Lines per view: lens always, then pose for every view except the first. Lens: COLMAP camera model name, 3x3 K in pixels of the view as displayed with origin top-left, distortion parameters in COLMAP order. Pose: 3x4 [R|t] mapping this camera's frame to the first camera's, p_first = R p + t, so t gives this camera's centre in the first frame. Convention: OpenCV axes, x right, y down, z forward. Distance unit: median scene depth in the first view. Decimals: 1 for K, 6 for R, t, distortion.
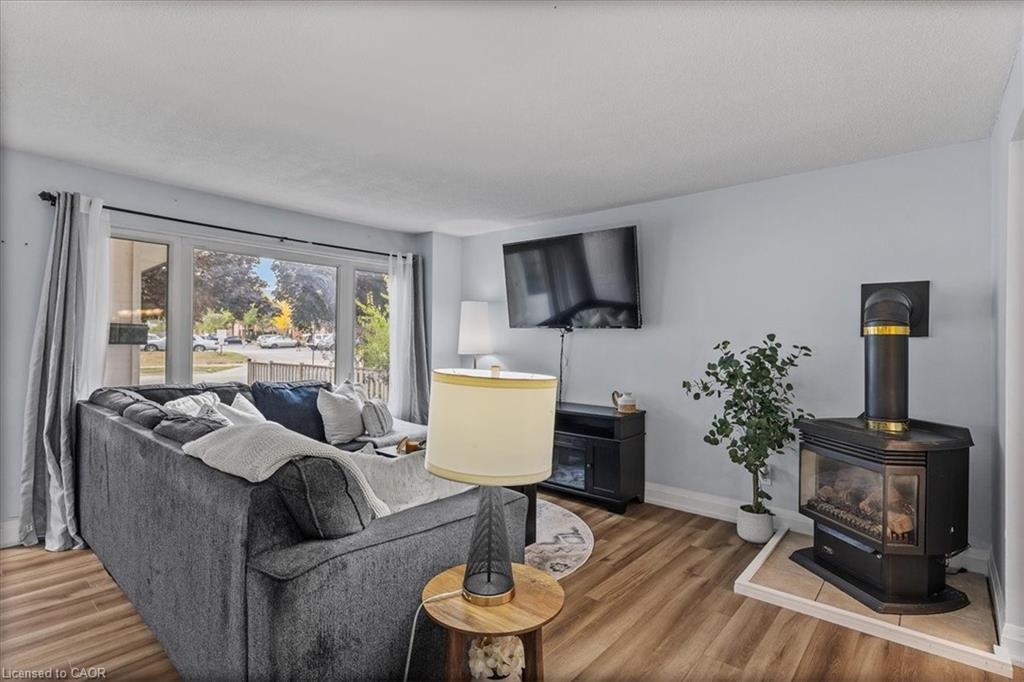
lens RADIAL K [[503.2, 0, 514.4], [0, 503.2, 336.2], [0, 0, 1]] dist [-0.007354, -0.000324]
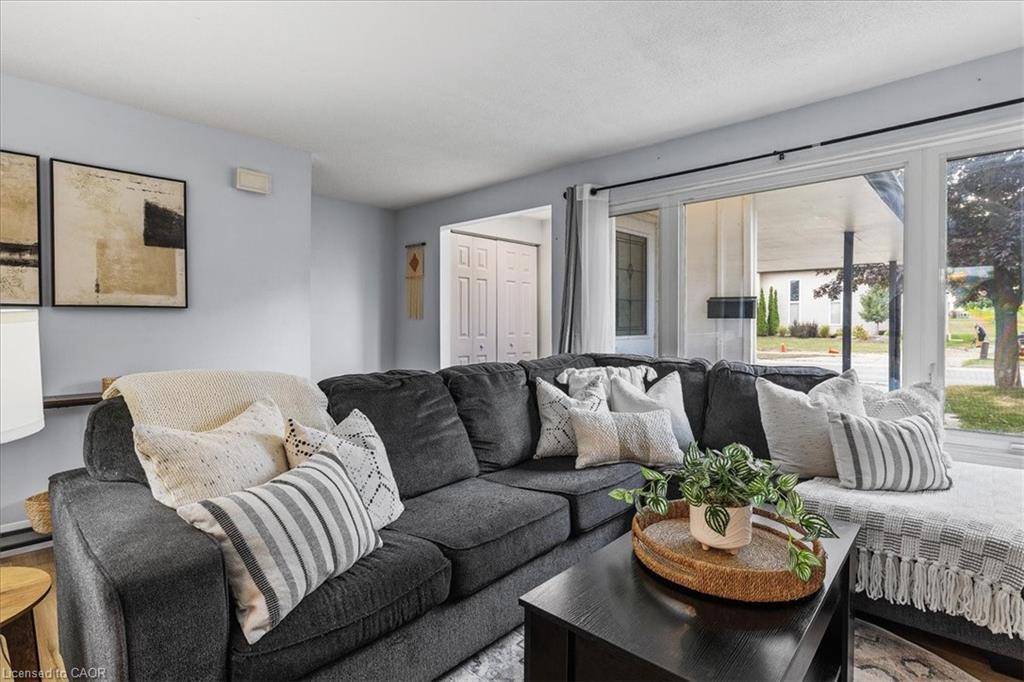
lens RADIAL K [[503.2, 0, 514.4], [0, 503.2, 336.2], [0, 0, 1]] dist [-0.007354, -0.000324]
pose [[-0.044948, 0.009245, -0.998947, 0.255148], [0.008938, 0.999921, 0.008852, 0.044932], [0.998949, -0.008531, -0.045027, 0.750098]]
